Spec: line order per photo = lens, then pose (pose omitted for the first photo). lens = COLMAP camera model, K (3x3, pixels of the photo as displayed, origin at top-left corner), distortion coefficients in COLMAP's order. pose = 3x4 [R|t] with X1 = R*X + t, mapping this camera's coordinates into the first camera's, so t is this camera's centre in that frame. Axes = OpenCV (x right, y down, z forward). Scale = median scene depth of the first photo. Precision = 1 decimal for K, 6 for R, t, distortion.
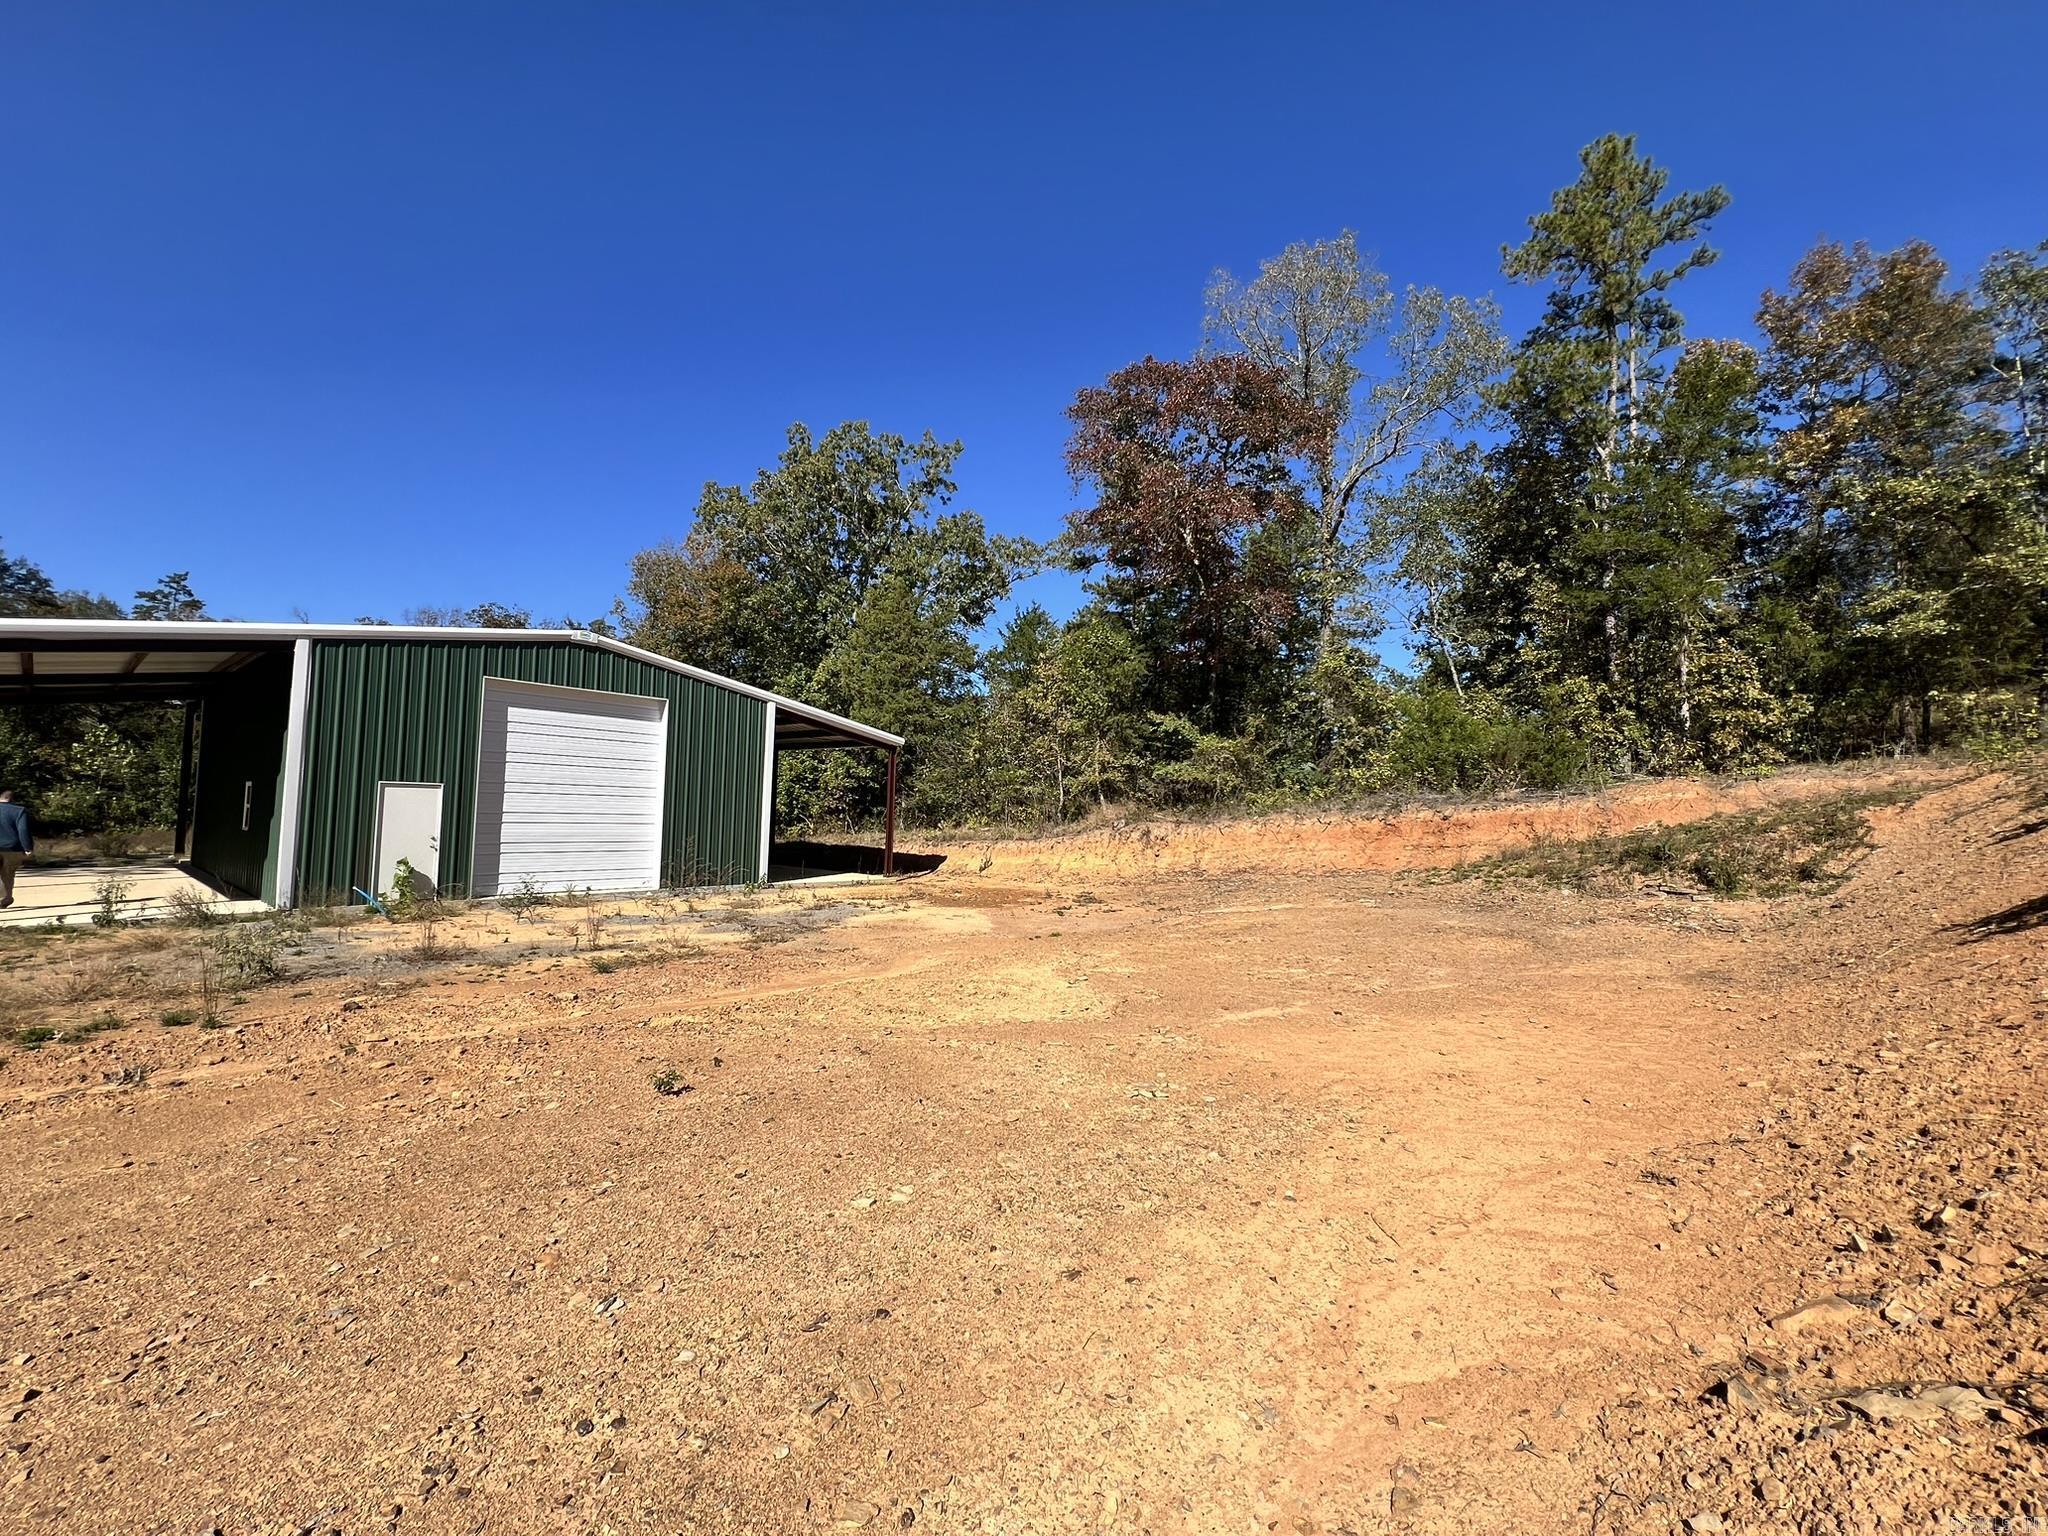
lens RADIAL K [[822.8, 0, 1029.1], [0, 822.8, 770.7], [0, 0, 1]] dist [-0.002244, 0.000566]
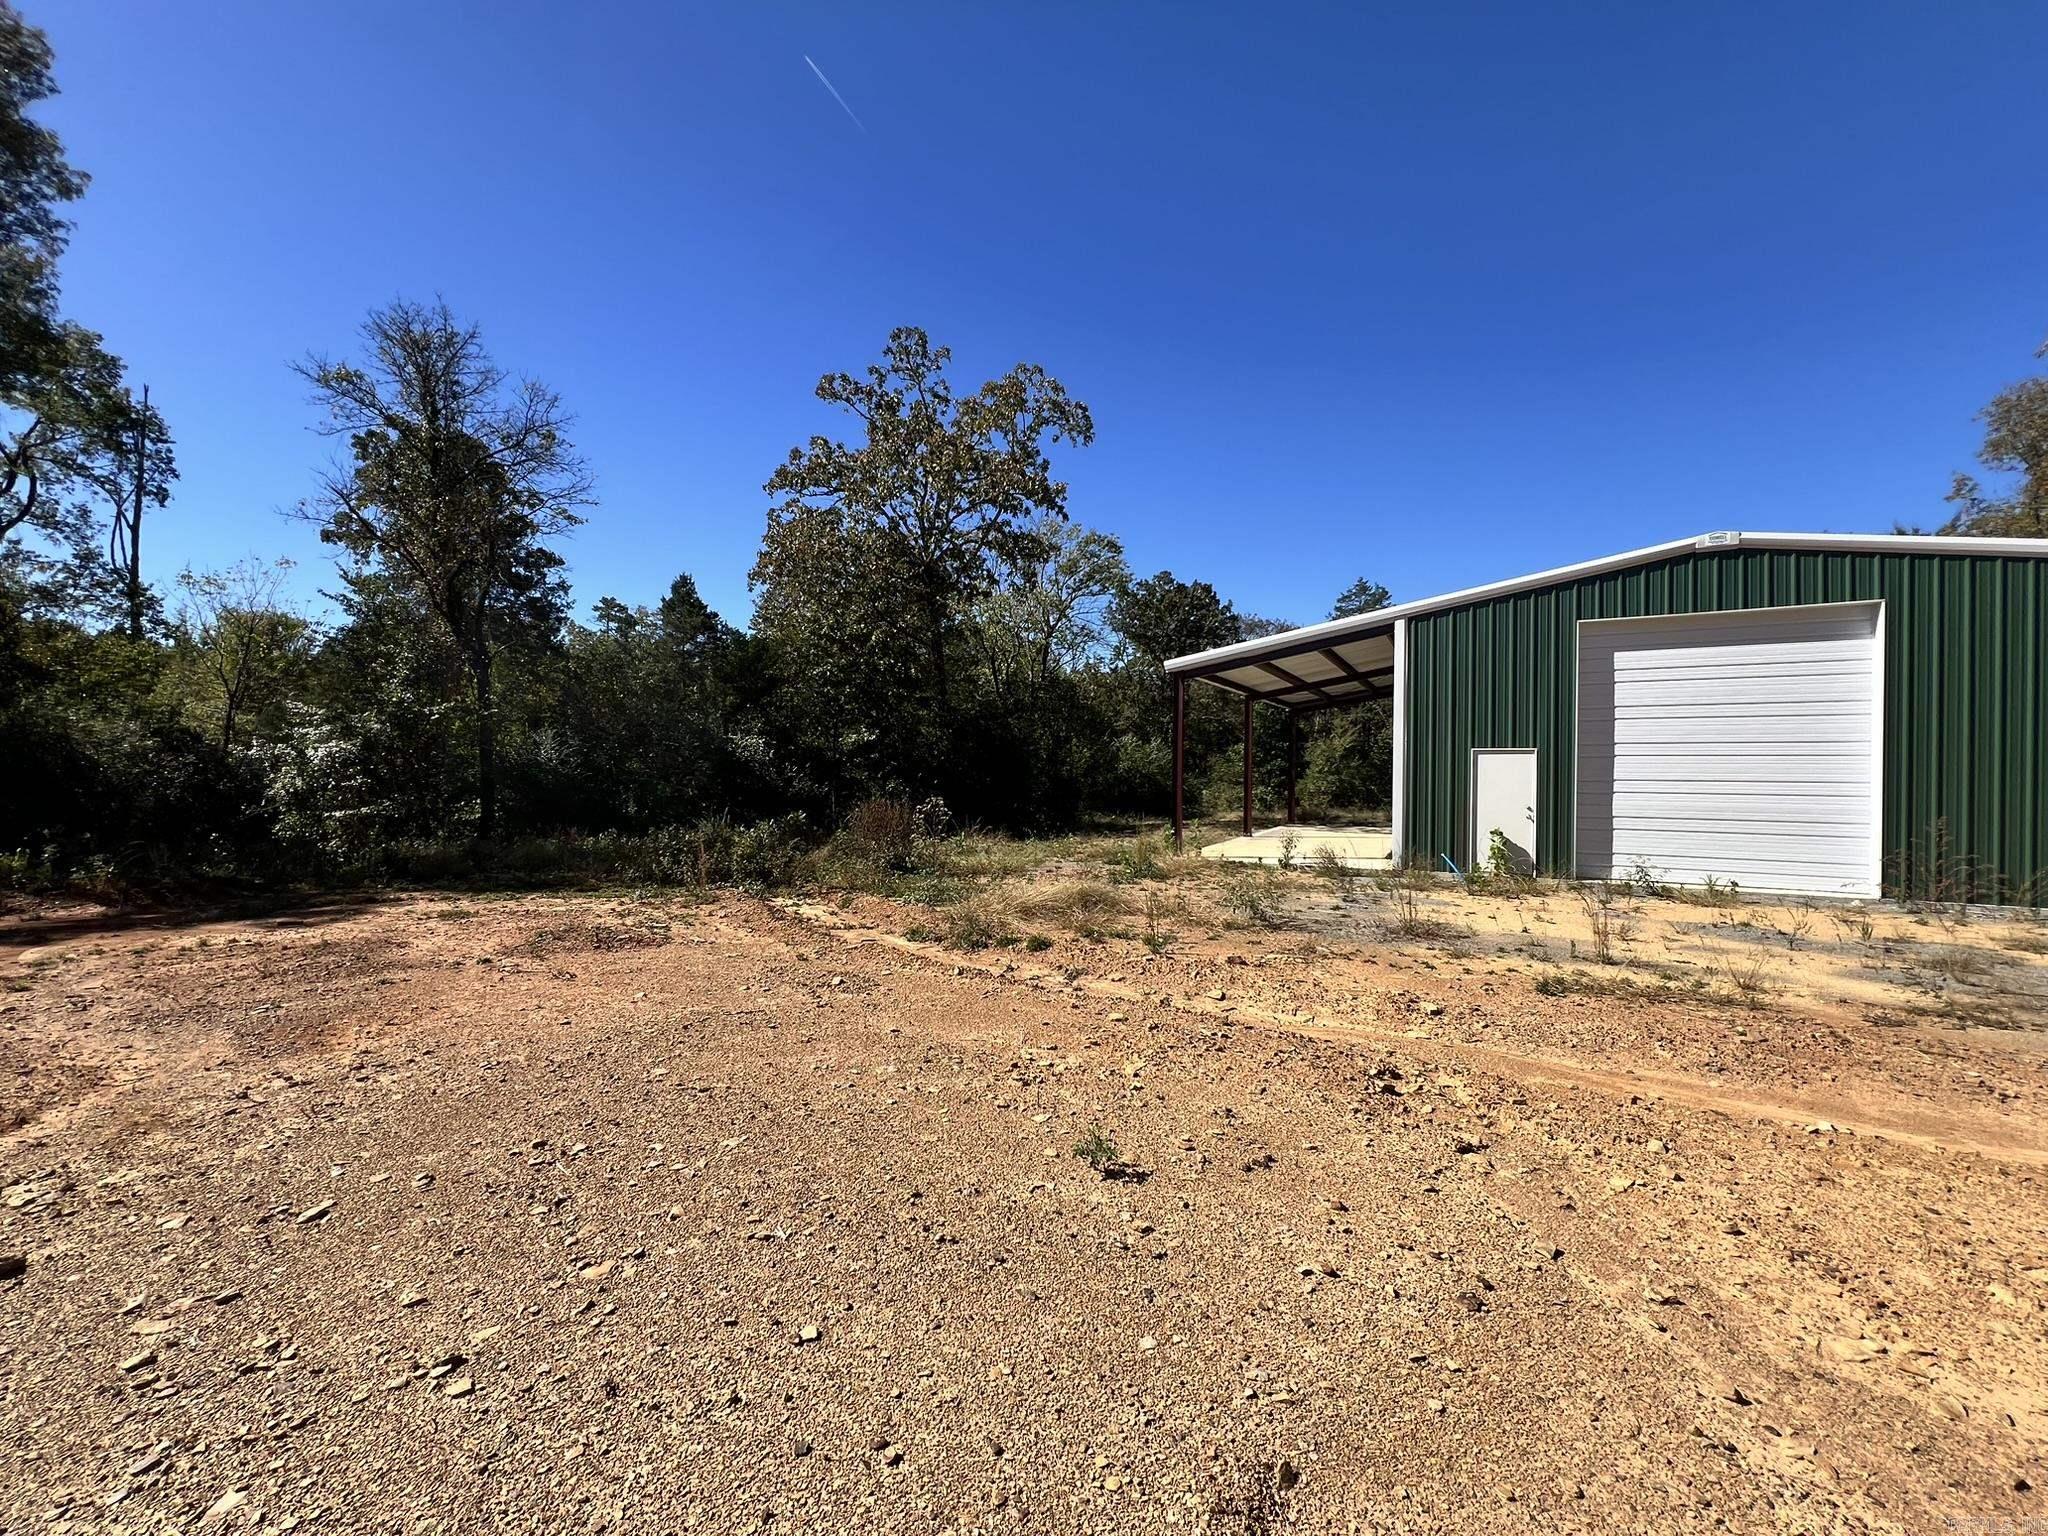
lens RADIAL K [[822.8, 0, 1023.8], [0, 822.8, 771.9], [0, 0, 1]] dist [-0.002244, 0.000566]
pose [[0.182977, -0.022321, -0.982864, 0.041856], [0.048470, 0.998731, -0.013657, 0.015940], [0.981922, -0.045140, 0.183826, 0.168104]]
